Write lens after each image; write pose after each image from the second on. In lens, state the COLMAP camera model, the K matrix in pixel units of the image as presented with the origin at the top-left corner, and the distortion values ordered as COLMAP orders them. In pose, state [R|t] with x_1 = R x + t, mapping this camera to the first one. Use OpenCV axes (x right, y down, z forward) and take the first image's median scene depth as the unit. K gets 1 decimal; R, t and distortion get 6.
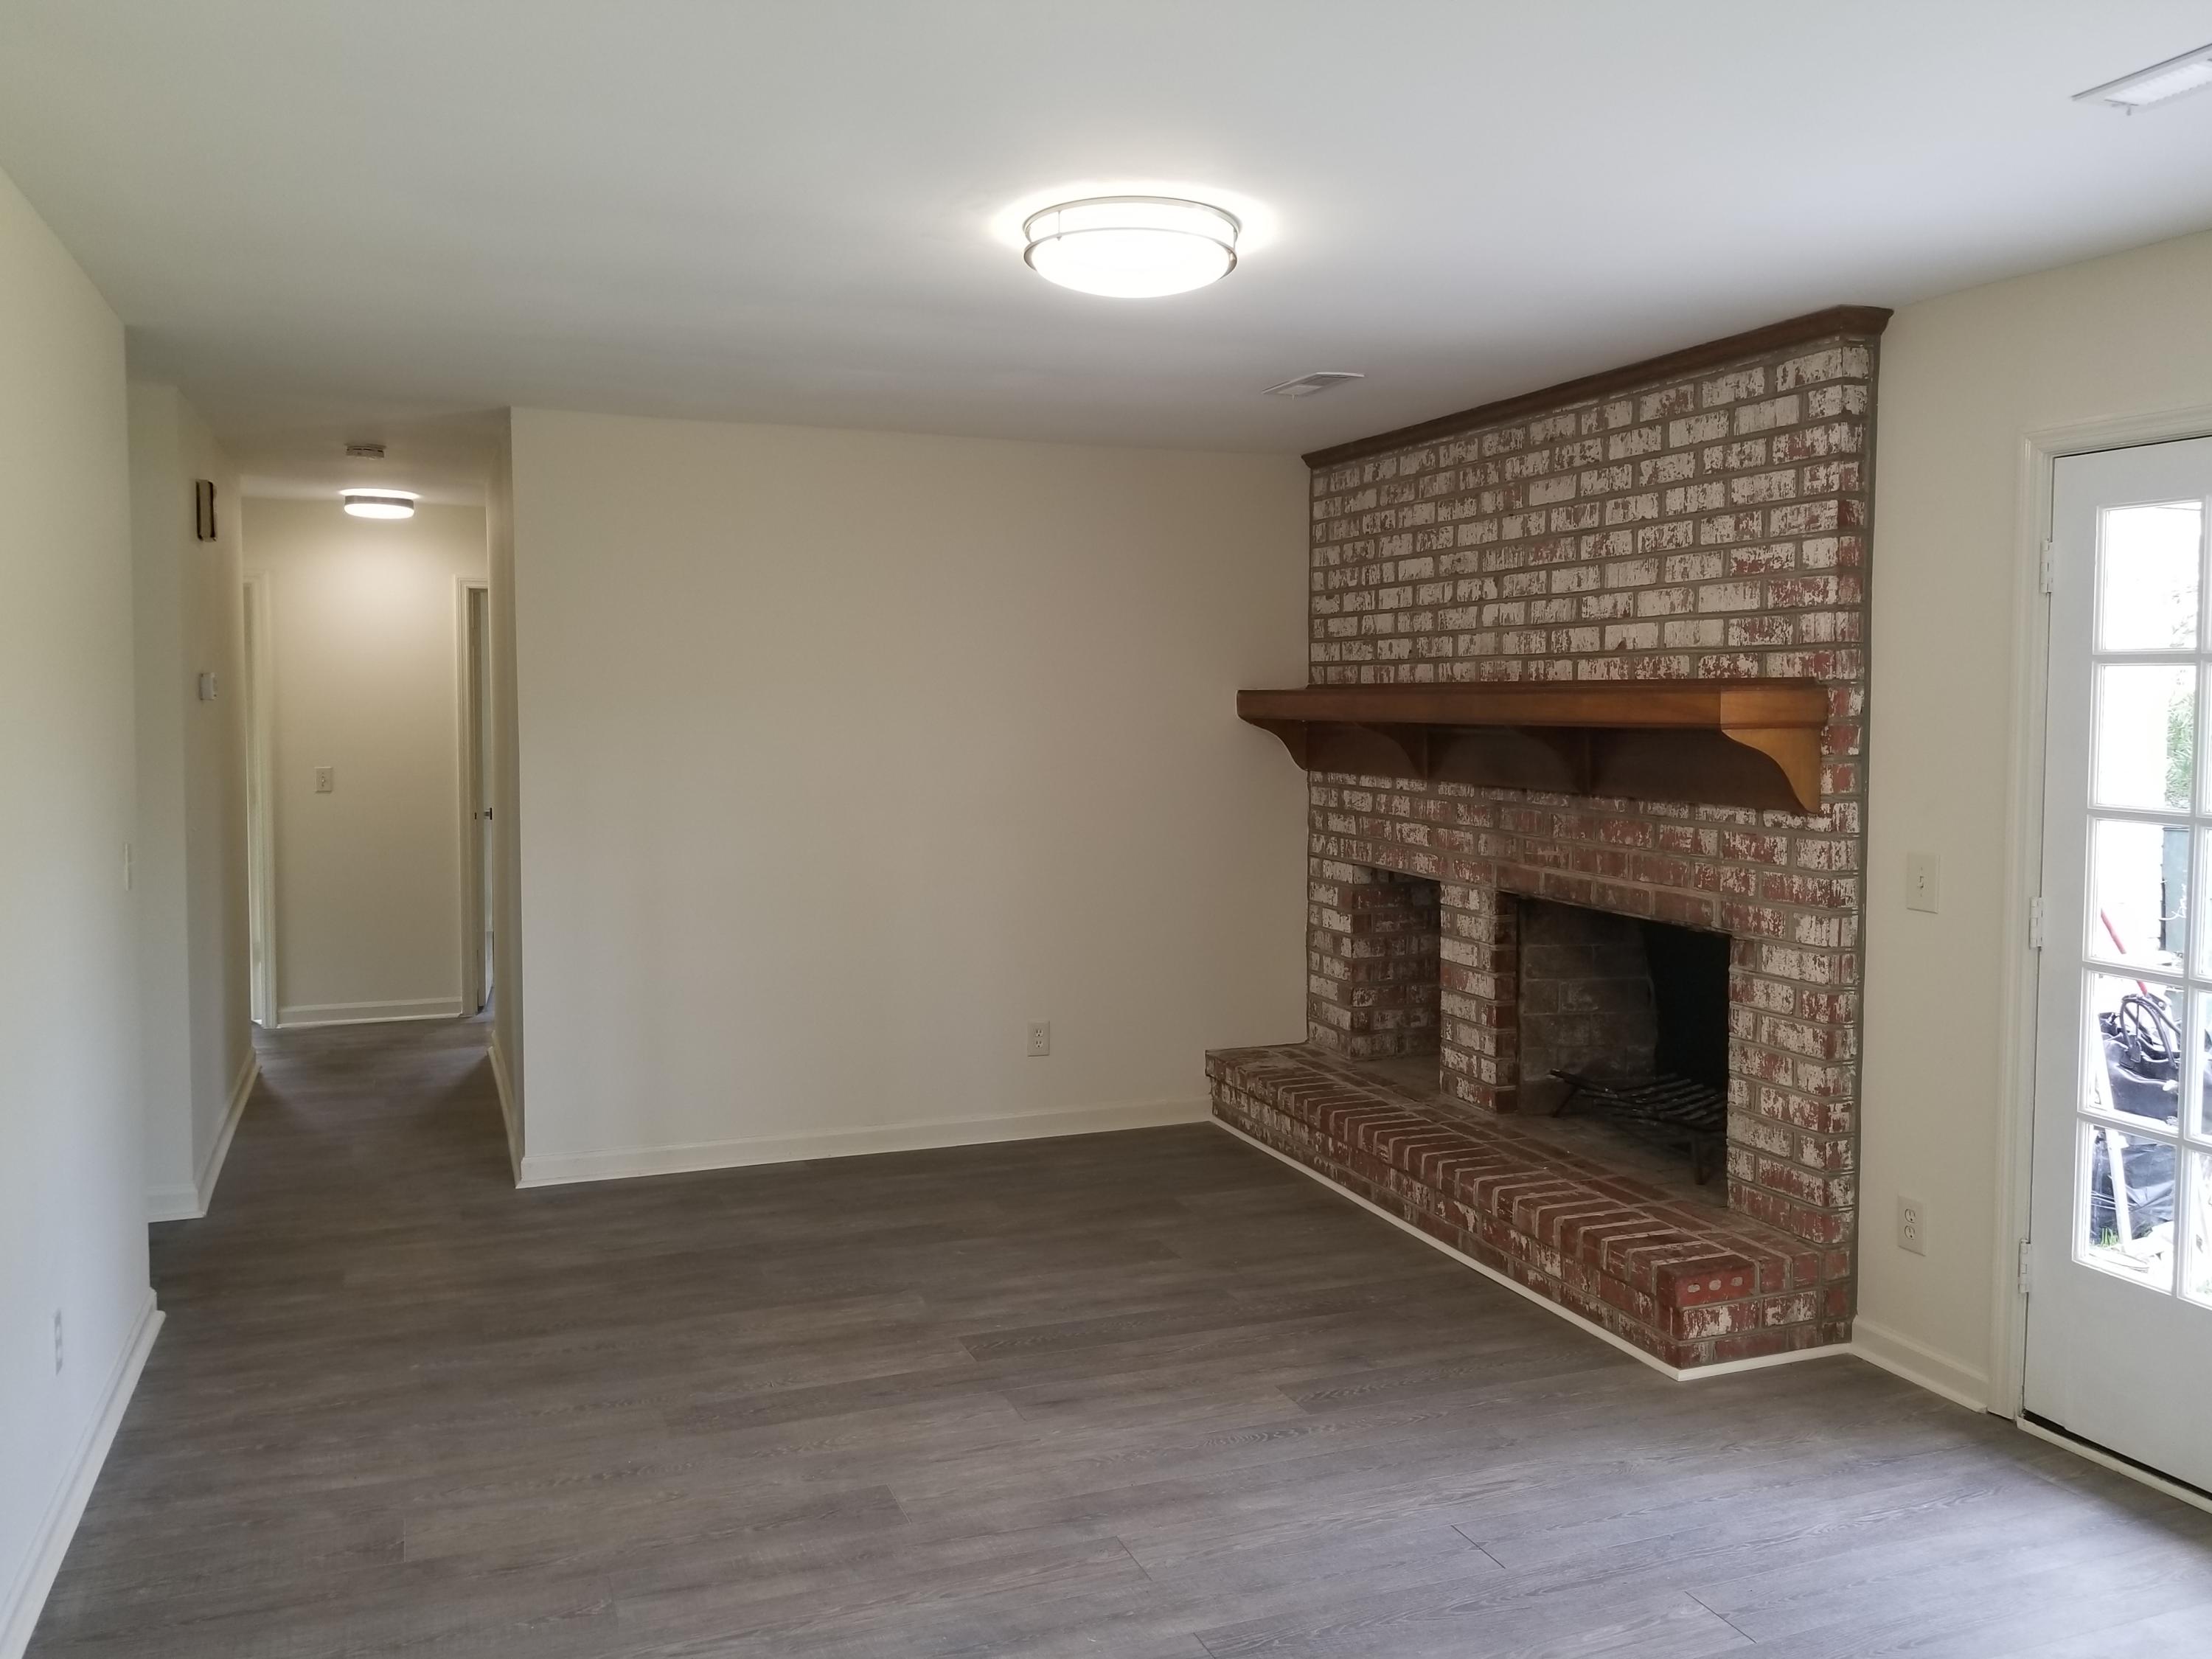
lens RADIAL K [[1750.0, 0, 1097.2], [0, 1750.0, 833.1], [0, 0, 1]] dist [0.062335, -0.083347]
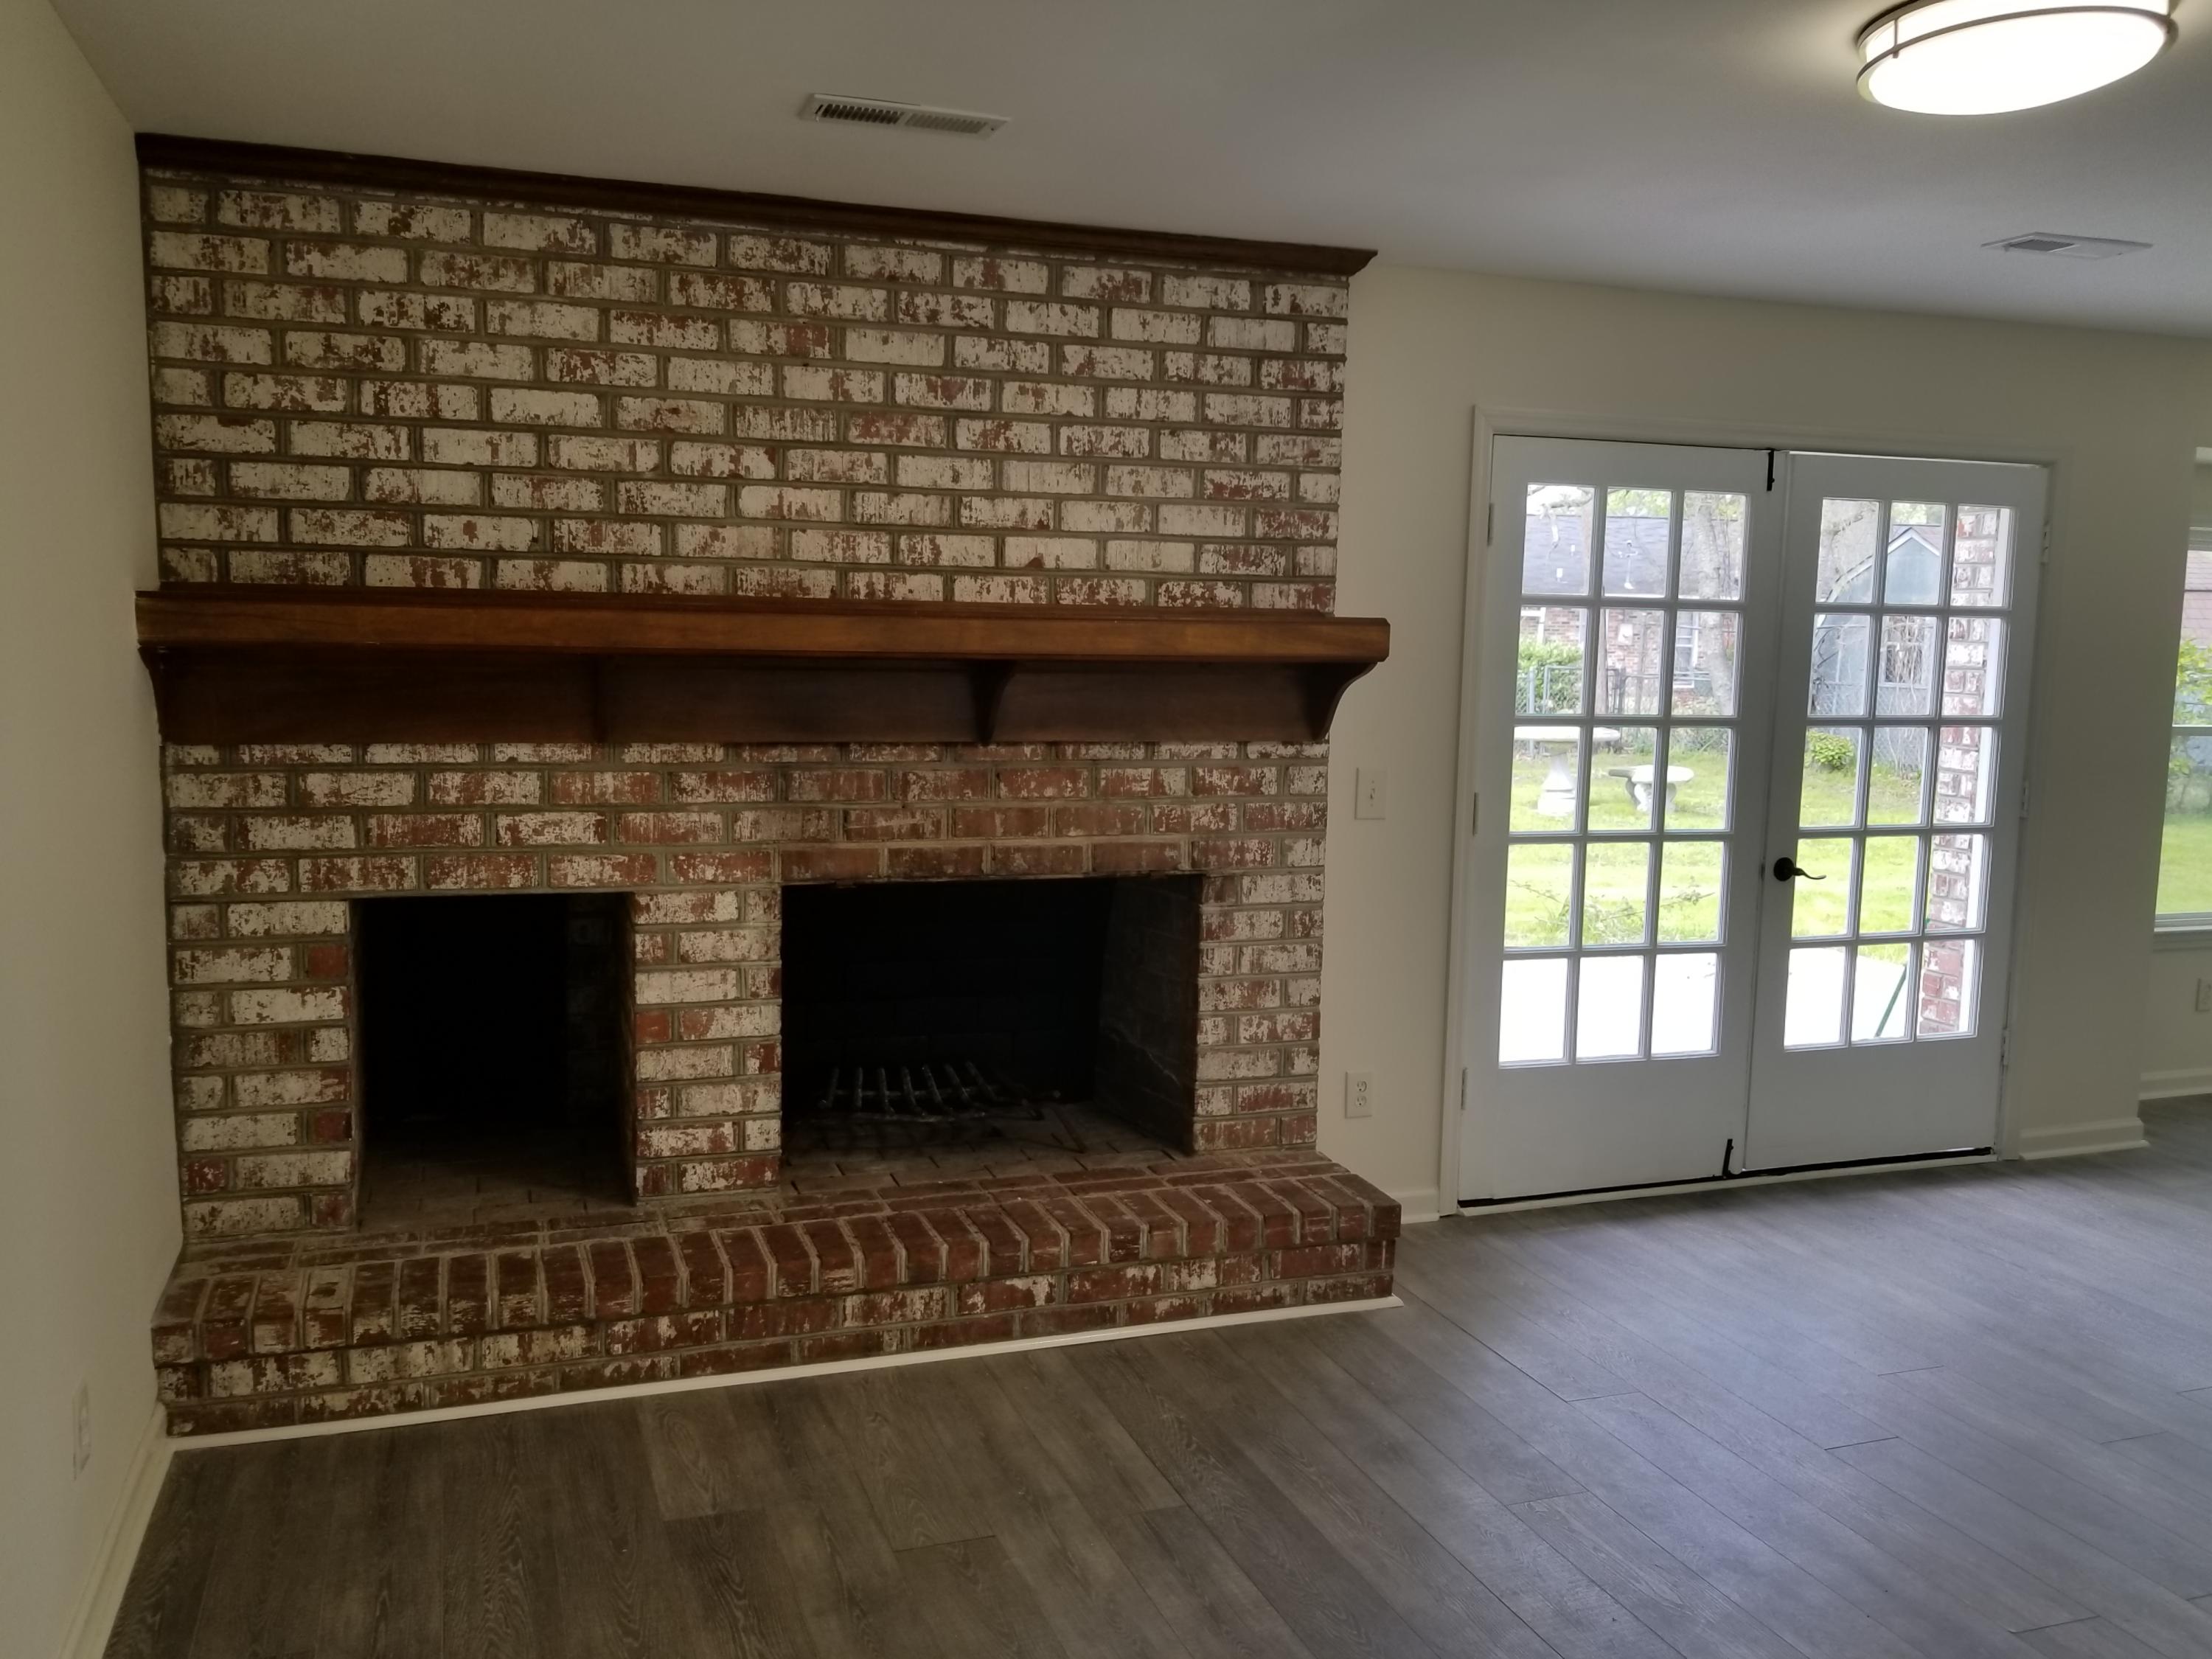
lens RADIAL K [[1750.0, 0, 1074.1], [0, 1750.0, 846.0], [0, 0, 1]] dist [0.062335, -0.083347]
pose [[0.035314, -0.130256, 0.990851, -0.585410], [0.058532, 0.990037, 0.128063, -0.083761], [-0.997661, 0.053474, 0.042586, 1.017851]]
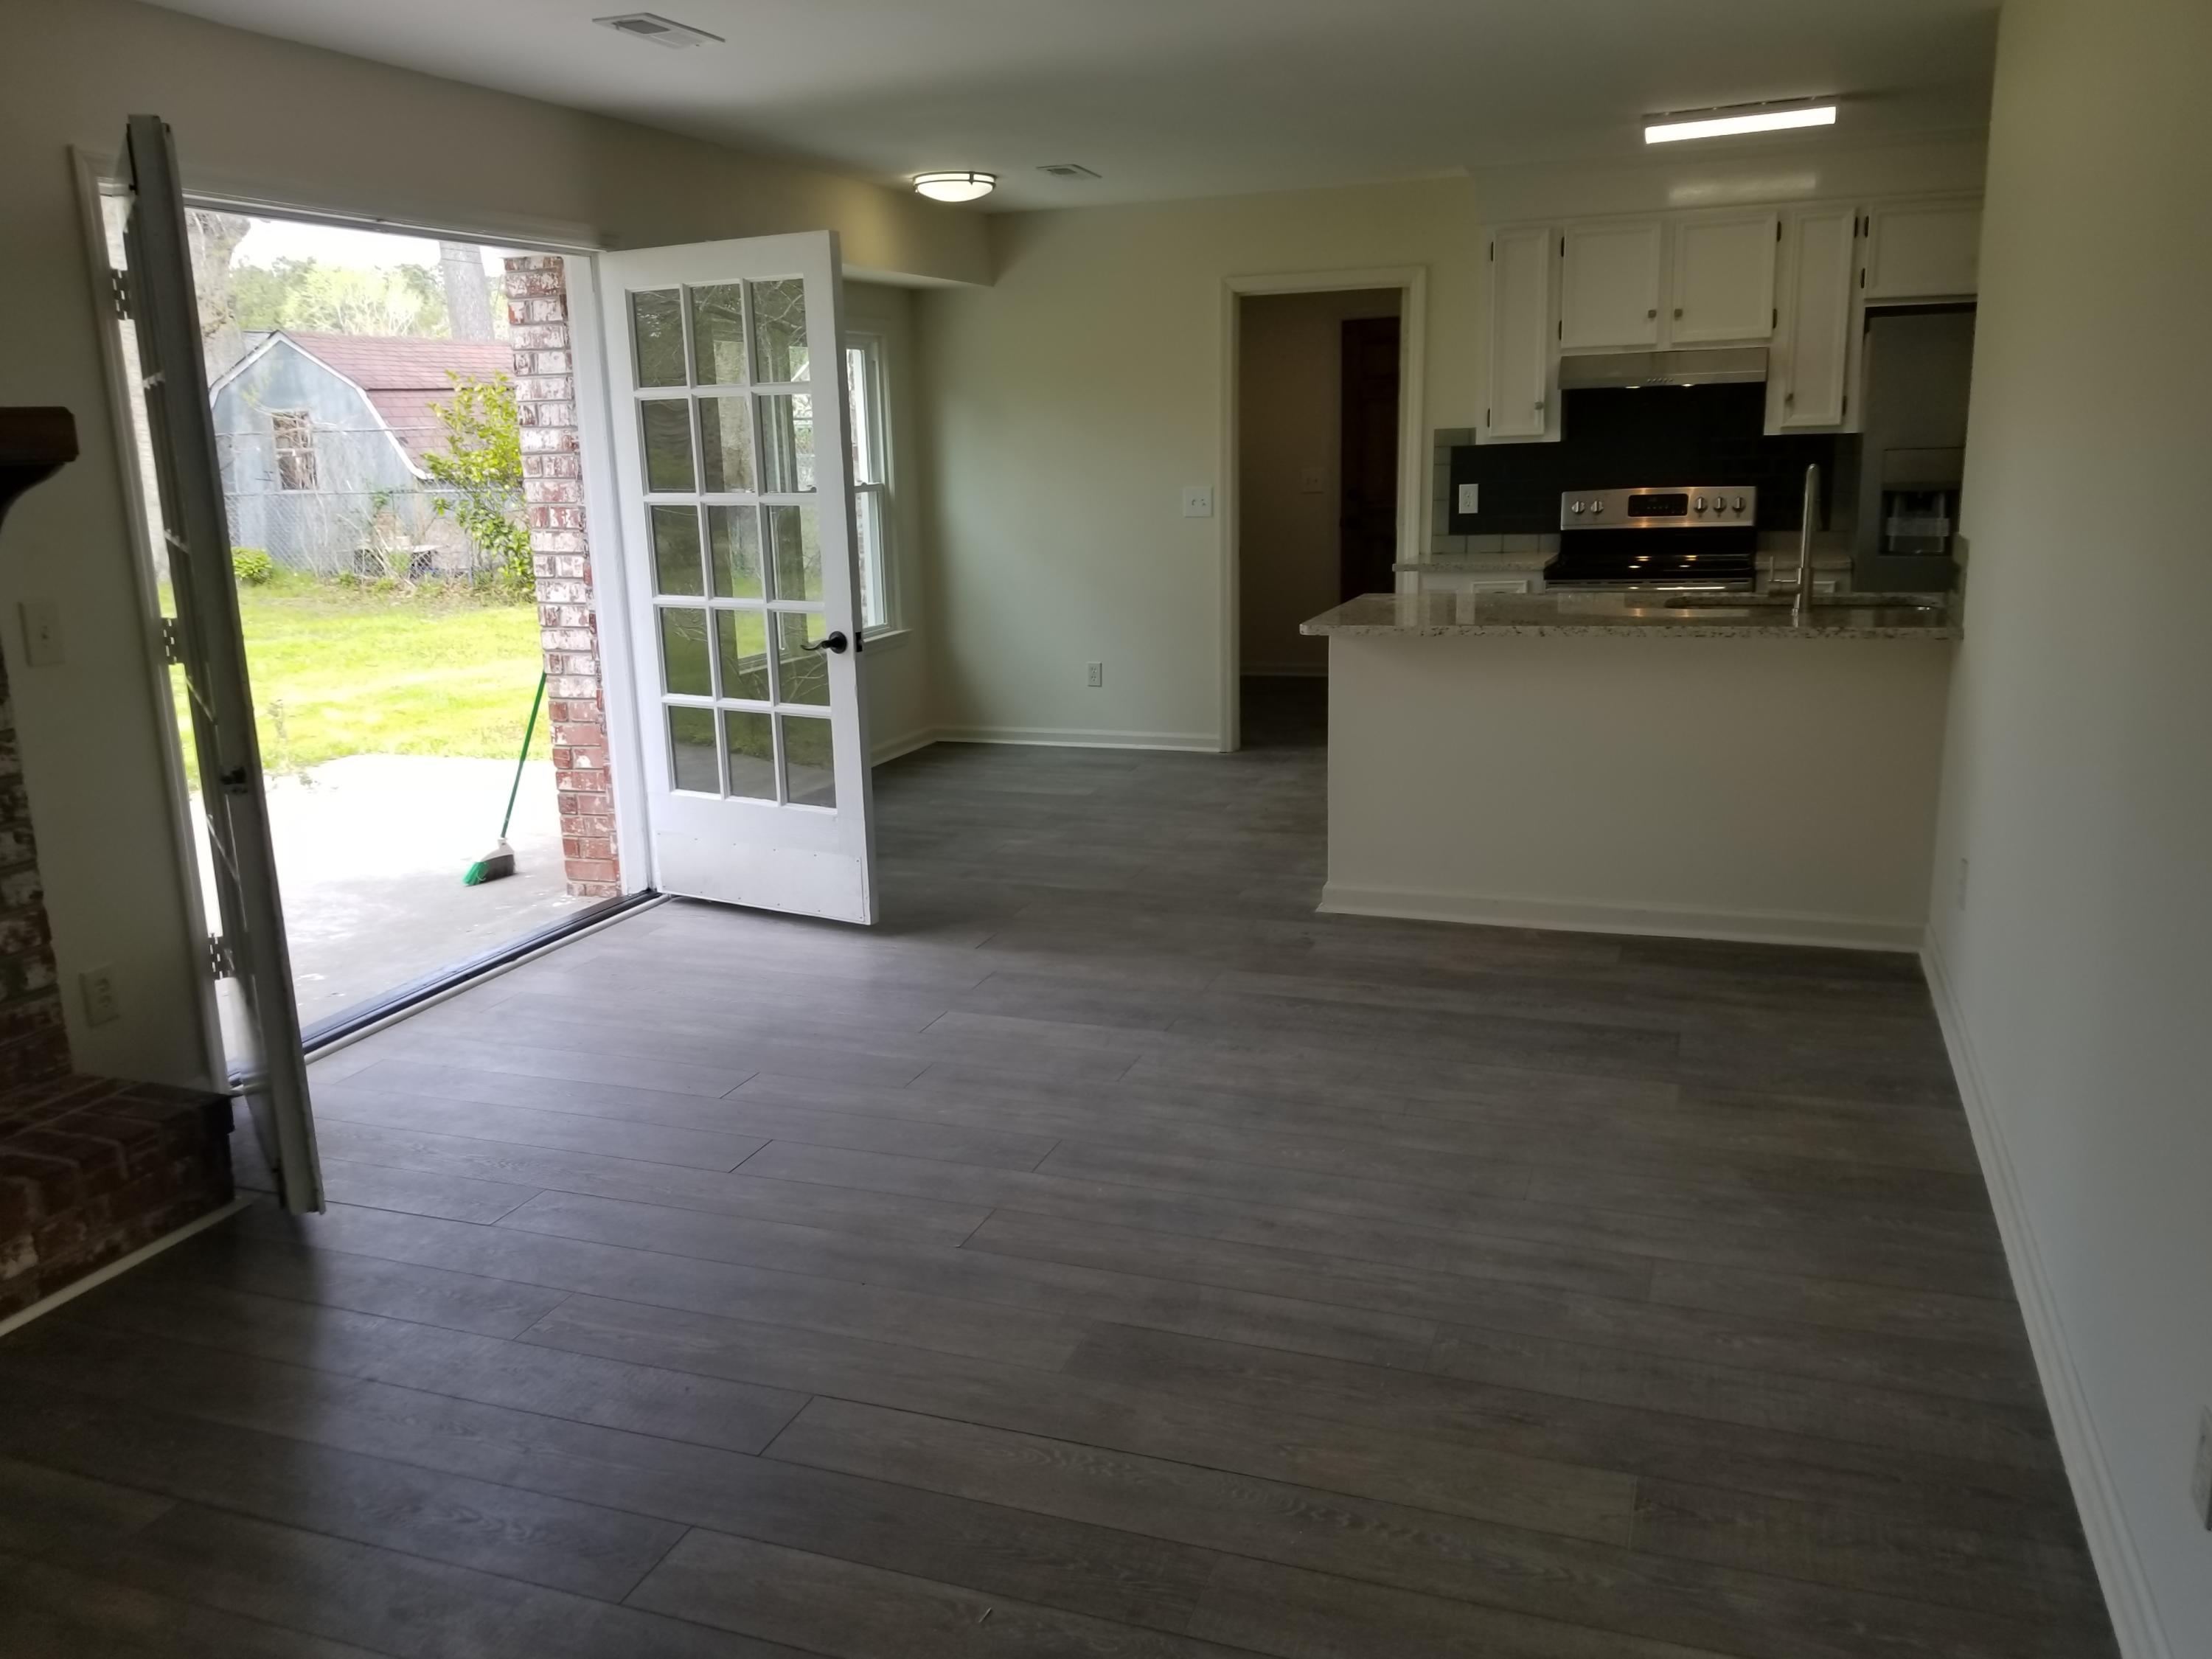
lens RADIAL K [[1750.0, 0, 1034.4], [0, 1750.0, 856.5], [0, 0, 1]] dist [0.062335, -0.083347]
pose [[-0.734191, -0.143616, 0.663580, -0.482555], [0.080241, 0.952167, 0.294853, -0.082254], [-0.674185, 0.269725, -0.687549, 1.171936]]
